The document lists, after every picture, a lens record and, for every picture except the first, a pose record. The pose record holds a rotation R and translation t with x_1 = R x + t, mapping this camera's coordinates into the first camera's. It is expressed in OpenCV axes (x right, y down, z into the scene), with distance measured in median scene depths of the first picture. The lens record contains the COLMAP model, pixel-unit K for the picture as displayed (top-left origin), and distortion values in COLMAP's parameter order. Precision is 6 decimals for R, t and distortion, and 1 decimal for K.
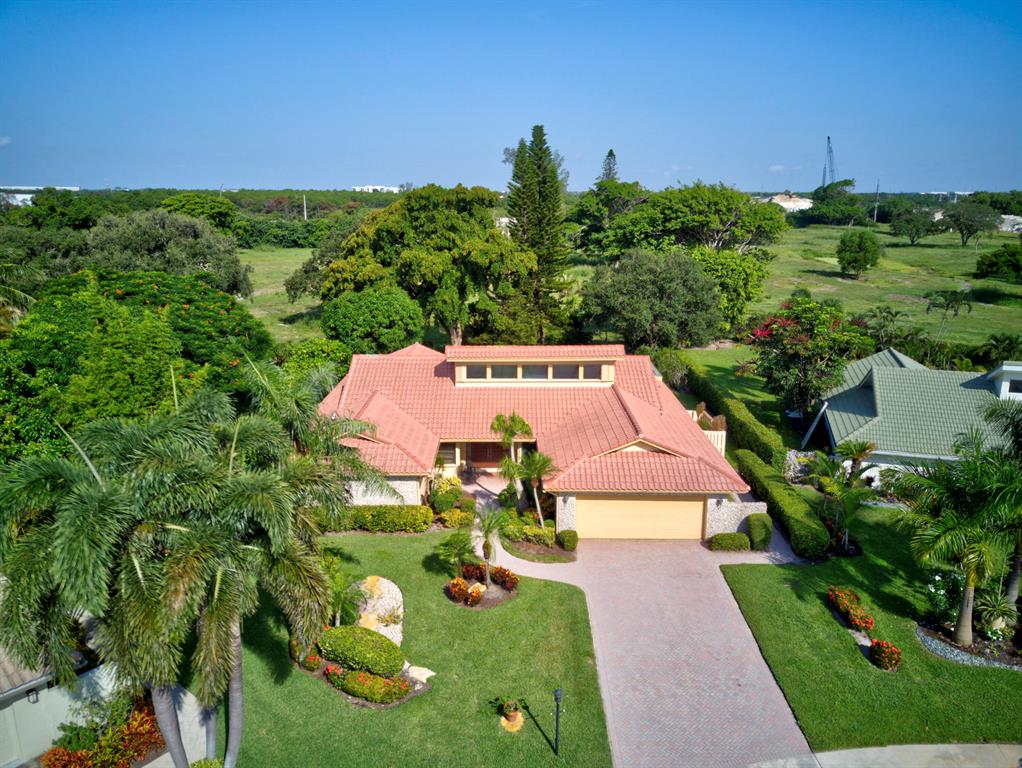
lens RADIAL K [[788.3, 0, 511.0], [0, 788.3, 384.0], [0, 0, 1]] dist [0.003090, -0.005684]
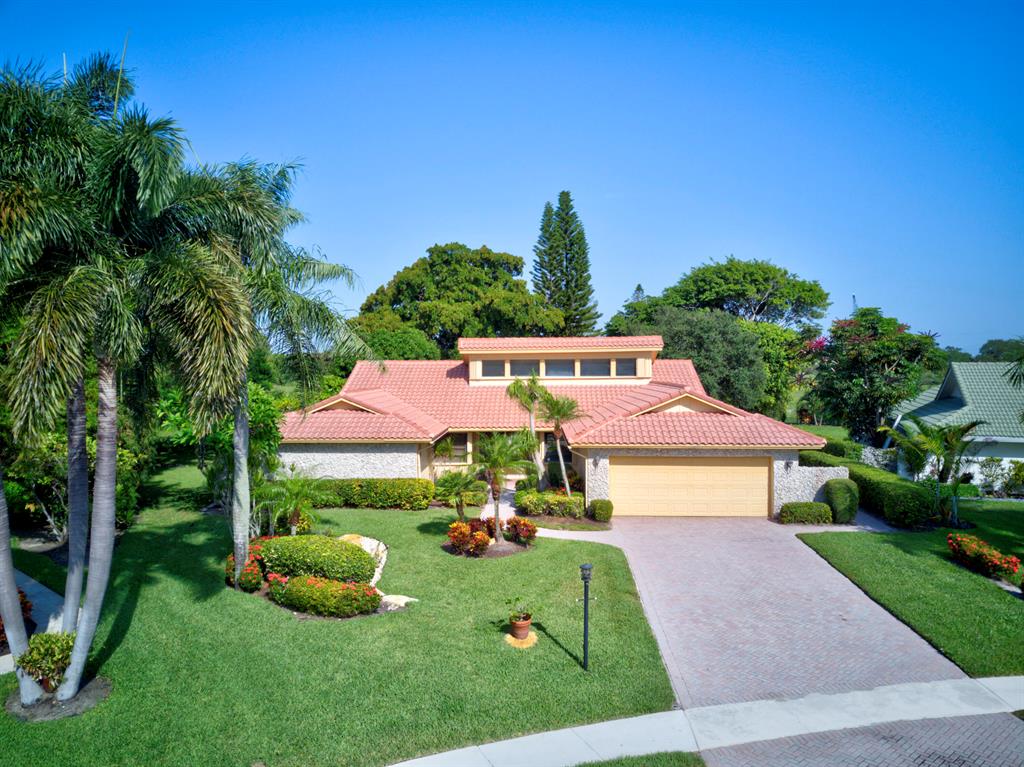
lens RADIAL K [[789.8, 0, 512.0], [0, 789.8, 383.5], [0, 0, 1]] dist [0.003090, -0.005684]
pose [[0.999242, -0.003215, -0.038786, 0.013505], [-0.004747, 0.979072, -0.203459, 0.226797], [0.038629, 0.203489, 0.978315, 0.177858]]
